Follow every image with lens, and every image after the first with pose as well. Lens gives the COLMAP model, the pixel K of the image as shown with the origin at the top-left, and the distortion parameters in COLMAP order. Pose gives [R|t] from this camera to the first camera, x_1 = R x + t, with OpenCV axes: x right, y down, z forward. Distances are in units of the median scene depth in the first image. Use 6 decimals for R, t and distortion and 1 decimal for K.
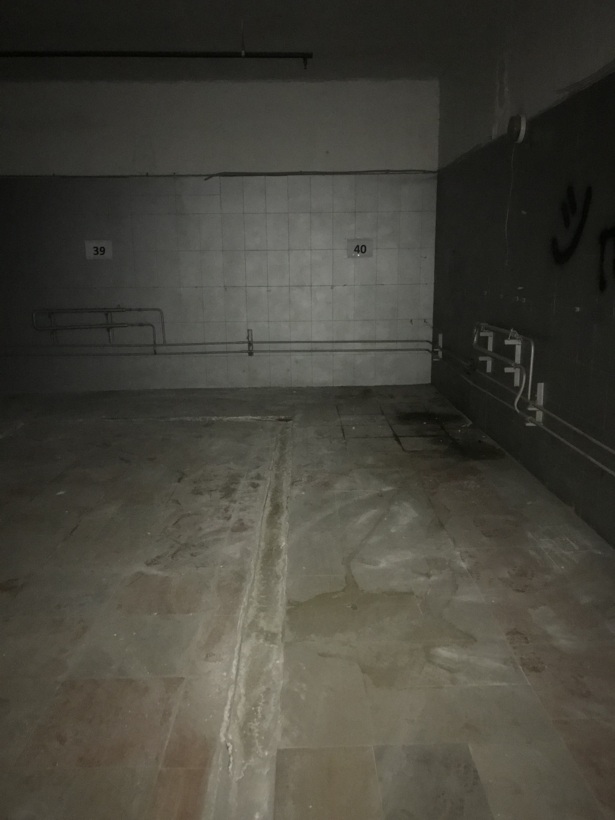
lens RADIAL K [[665.2, 0, 314.4], [0, 665.2, 410.9], [0, 0, 1]] dist [0.072090, -0.151014]
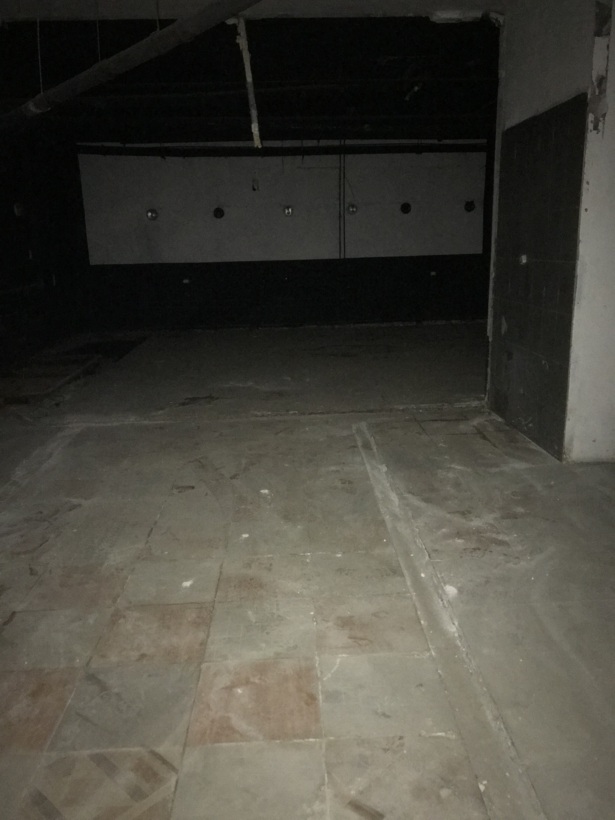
lens RADIAL K [[672.4, 0, 311.8], [0, 672.4, 405.5], [0, 0, 1]] dist [0.054724, -0.087409]
pose [[-0.998718, 0.047236, -0.018175, -0.466458], [0.034463, 0.897682, 0.439293, -0.333098], [0.037066, 0.438104, -0.898160, 1.446648]]
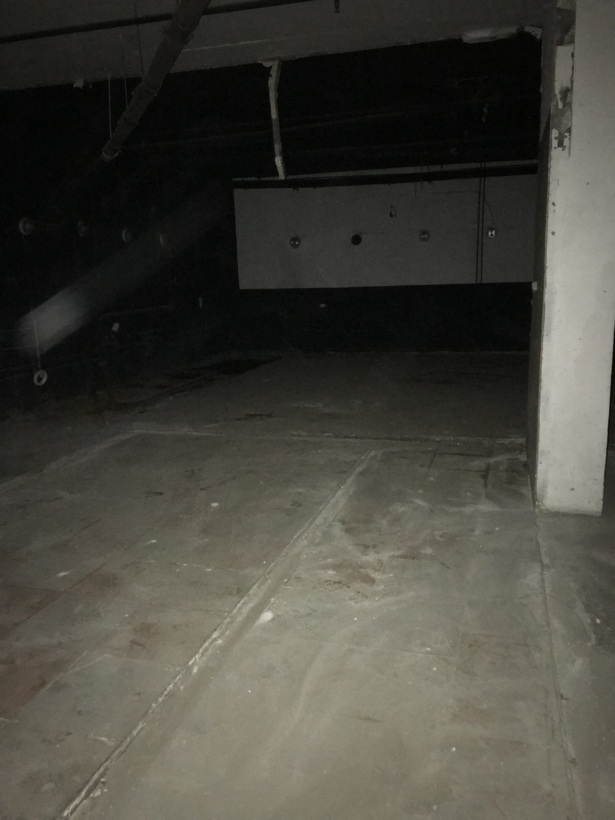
lens RADIAL K [[672.4, 0, 311.8], [0, 672.4, 405.5], [0, 0, 1]] dist [0.054724, -0.087409]
pose [[-0.953311, -0.015947, 0.301569, -0.832551], [0.106519, 0.916665, 0.385199, -0.314537], [-0.282581, 0.399337, -0.872168, 1.418570]]
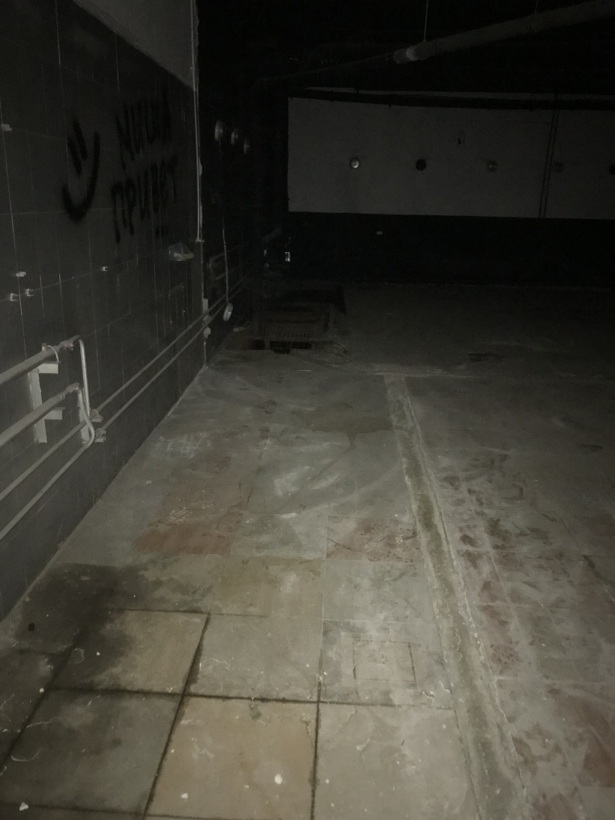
lens RADIAL K [[665.2, 0, 314.4], [0, 665.2, 410.9], [0, 0, 1]] dist [0.072090, -0.151014]
pose [[-0.998010, -0.030041, 0.055437, 0.037130], [0.002140, 0.862561, 0.505948, -0.351291], [-0.063017, 0.505060, -0.860781, 1.466601]]
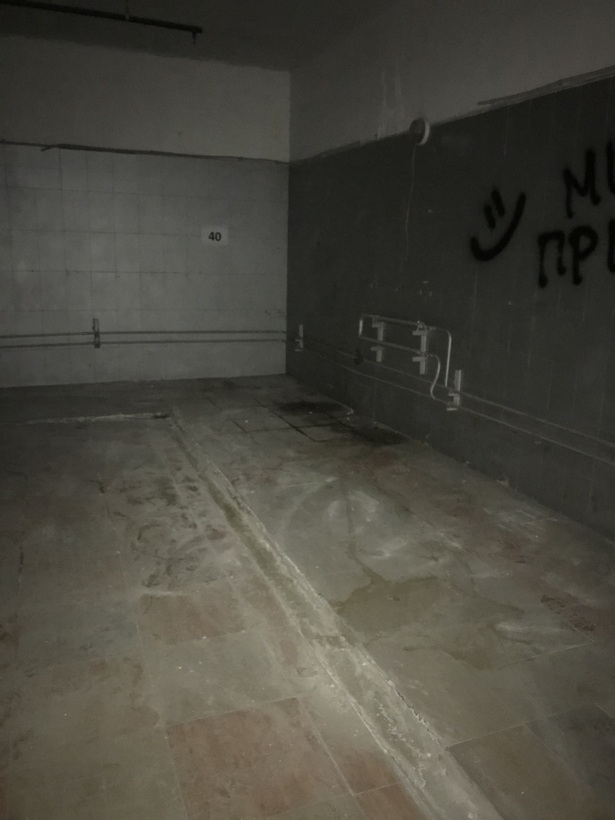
lens RADIAL K [[672.4, 0, 311.8], [0, 672.4, 405.5], [0, 0, 1]] dist [0.054724, -0.087409]
pose [[0.933976, -0.044529, 0.354551, -0.247305], [0.041582, 0.999008, 0.015931, -0.011400], [-0.354908, -0.000136, 0.934901, 0.056571]]
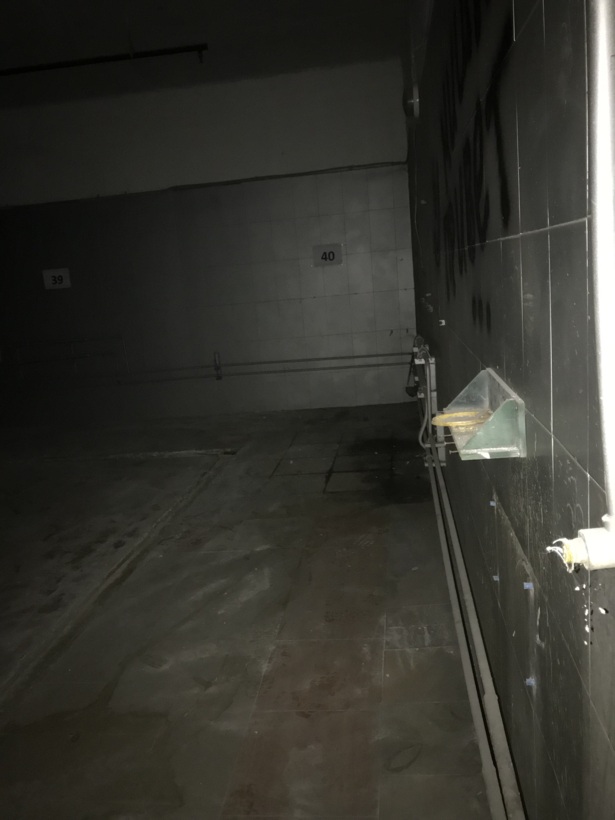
lens RADIAL K [[672.4, 0, 311.8], [0, 672.4, 405.5], [0, 0, 1]] dist [0.054724, -0.087409]
pose [[0.986641, -0.045359, -0.156466, 0.282478], [0.042498, 0.998863, -0.021588, -0.035753], [0.157267, 0.014650, 0.987447, 0.162645]]
